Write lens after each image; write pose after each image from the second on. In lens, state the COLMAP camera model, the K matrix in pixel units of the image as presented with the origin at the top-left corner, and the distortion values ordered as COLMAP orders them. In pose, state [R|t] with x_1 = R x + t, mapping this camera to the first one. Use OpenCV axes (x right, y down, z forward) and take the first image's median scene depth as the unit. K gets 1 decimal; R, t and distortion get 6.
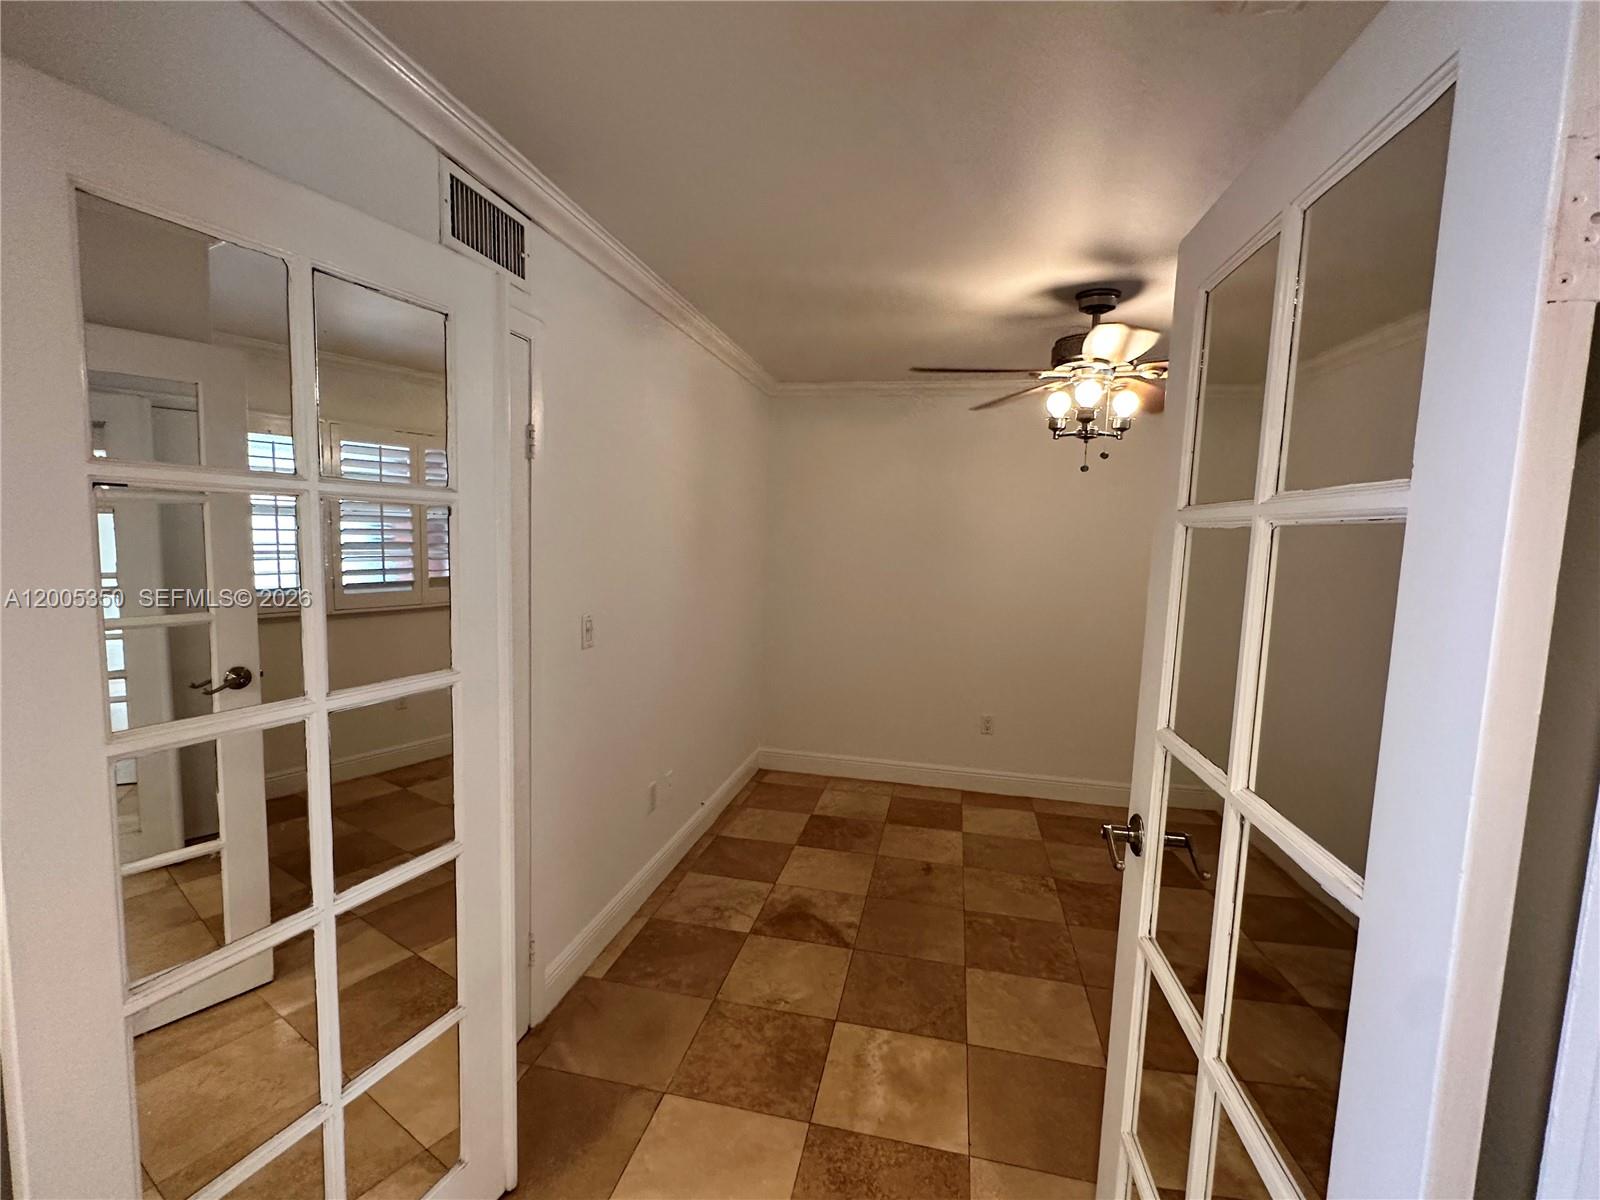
lens RADIAL K [[718.0, 0, 797.5], [0, 718.0, 598.0], [0, 0, 1]] dist [0.002157, 0.000214]
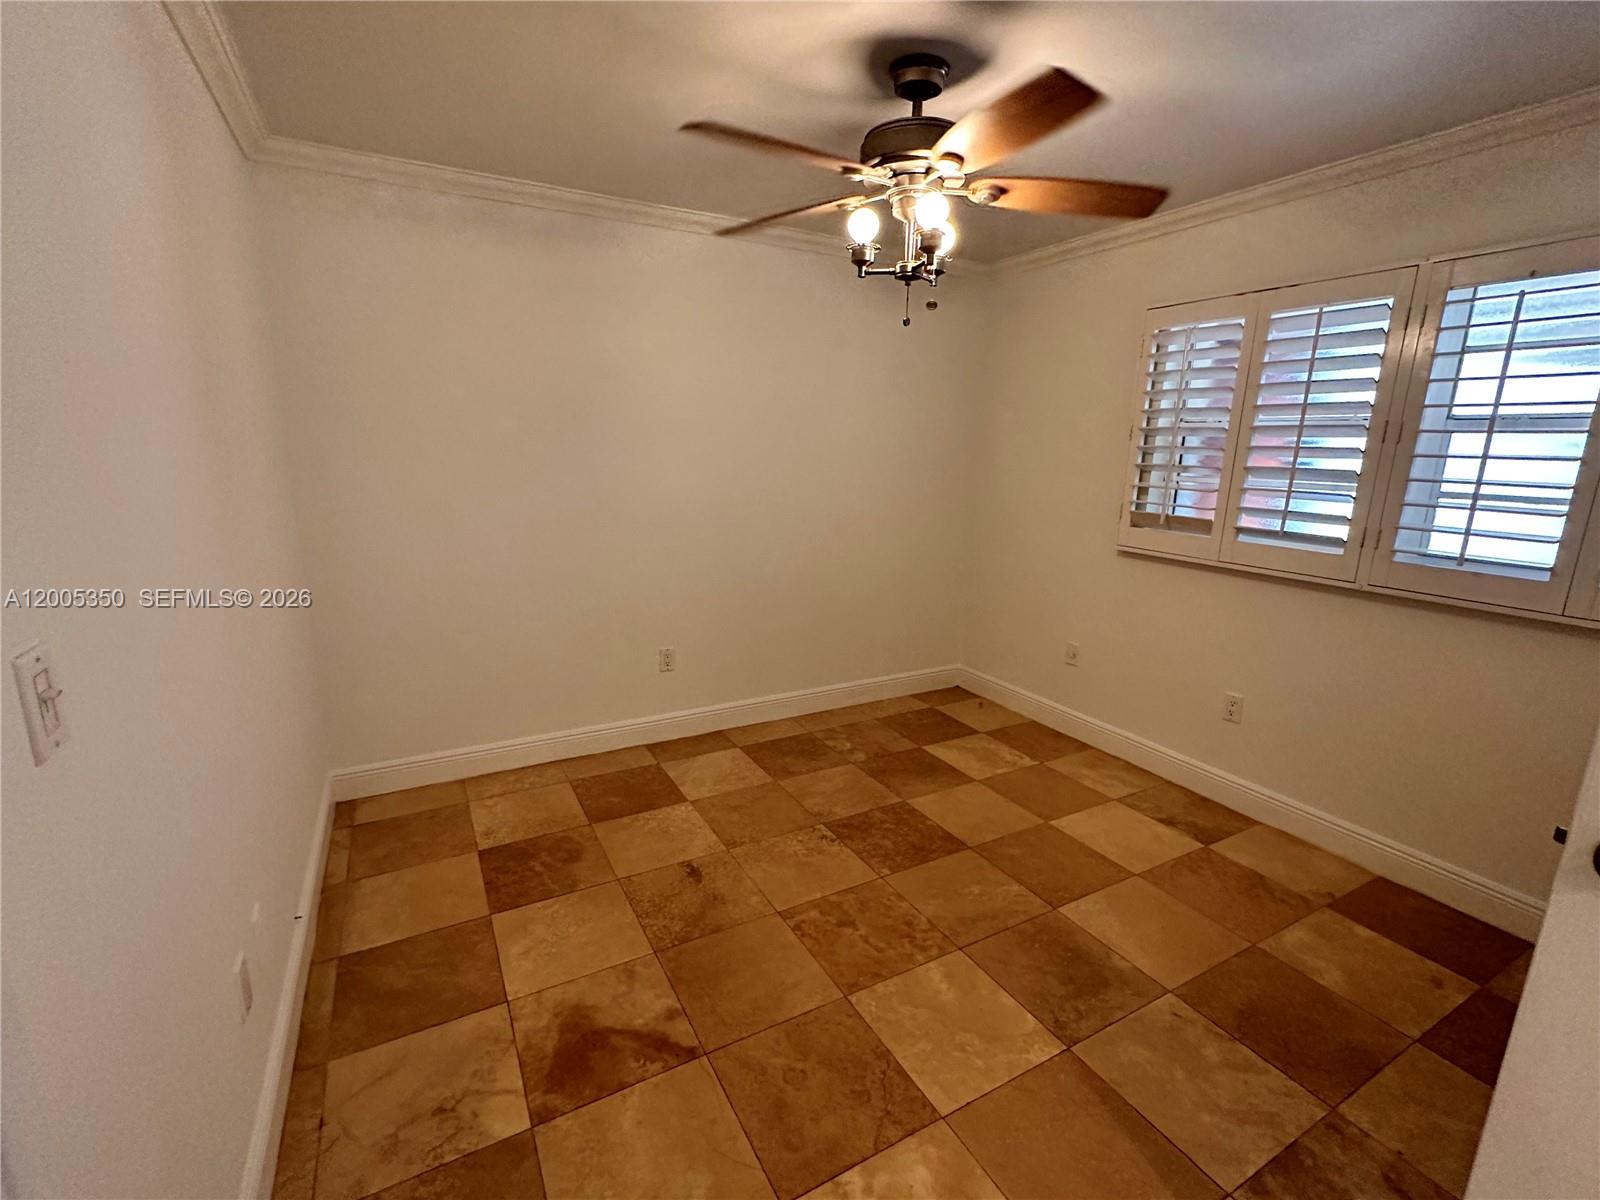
lens RADIAL K [[718.0, 0, 797.5], [0, 718.0, 598.0], [0, 0, 1]] dist [0.002157, 0.000214]
pose [[0.752576, -0.161717, 0.638340, -0.184889], [0.069389, 0.983454, 0.167341, -0.025060], [-0.654840, -0.081643, 0.751345, 0.419860]]
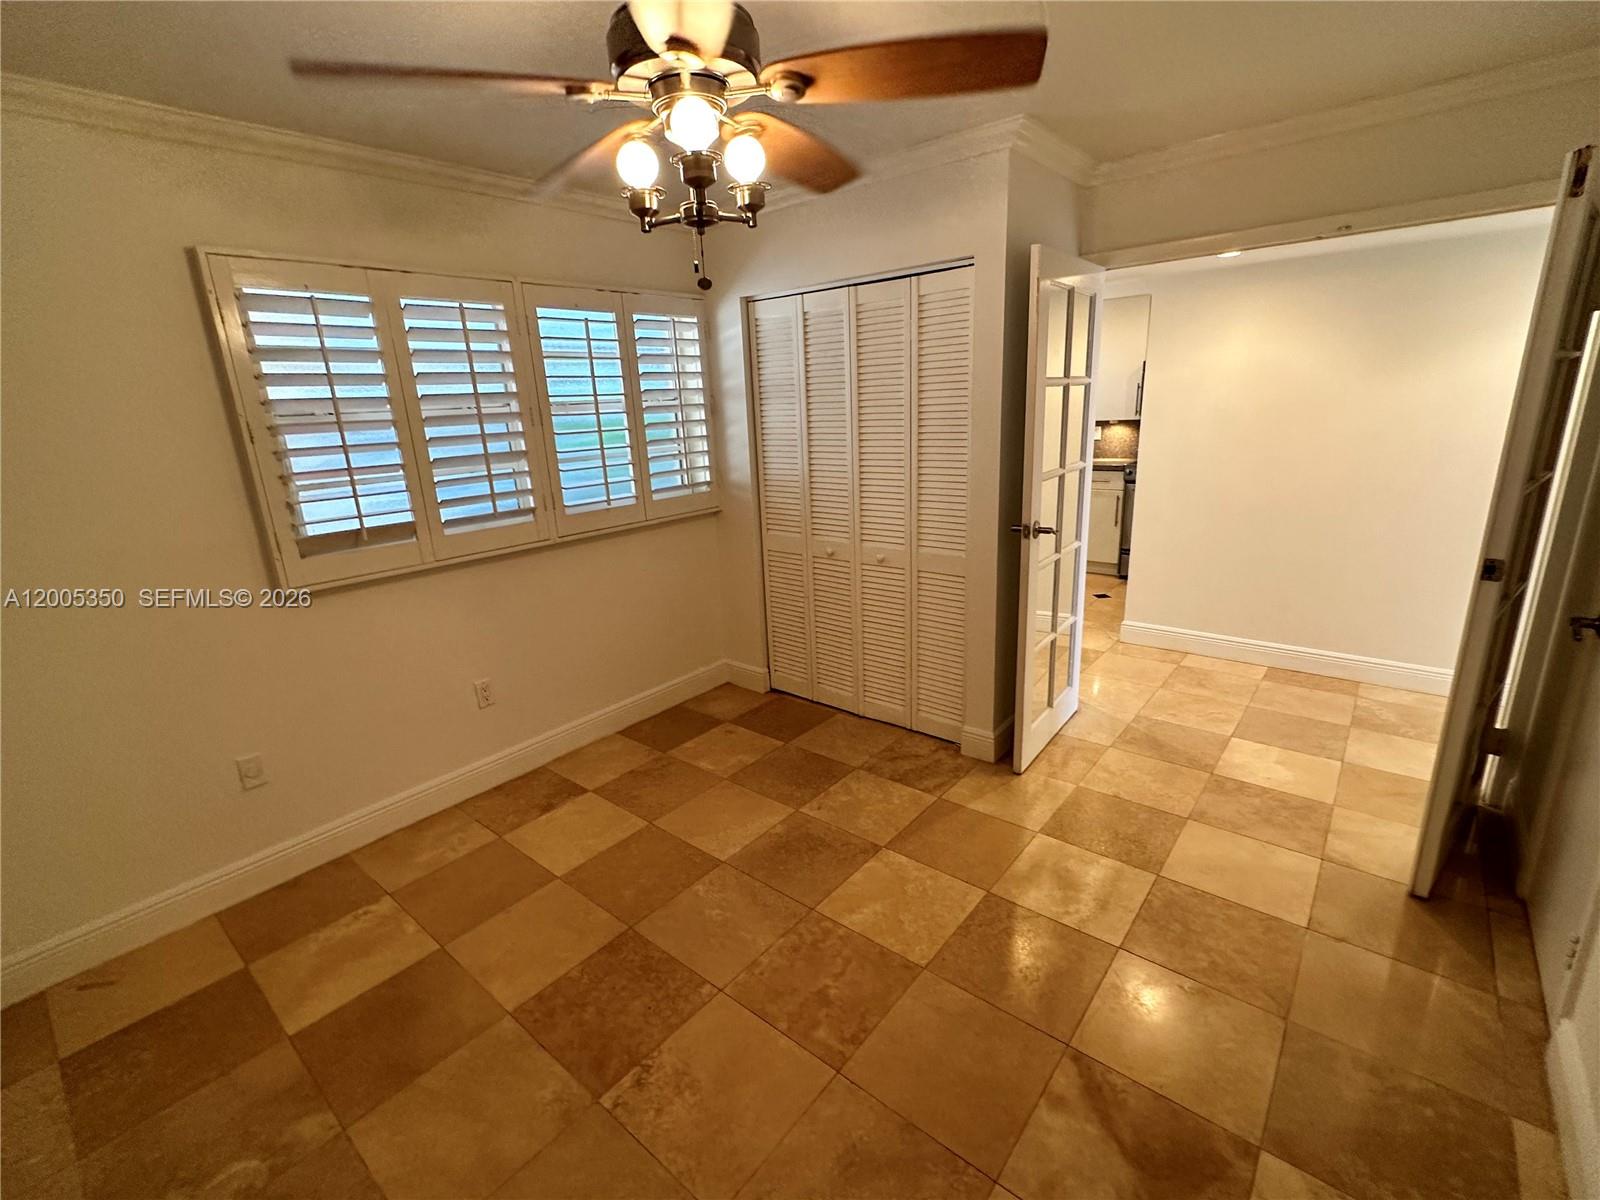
lens RADIAL K [[715.1, 0, 800.0], [0, 715.1, 600.0], [0, 0, 1]] dist [-0.000660, -0.000691]
pose [[-0.888869, -0.116274, 0.443161, 0.046596], [0.059751, 0.929581, 0.363743, -0.126313], [-0.454248, 0.349800, -0.819328, 1.311540]]
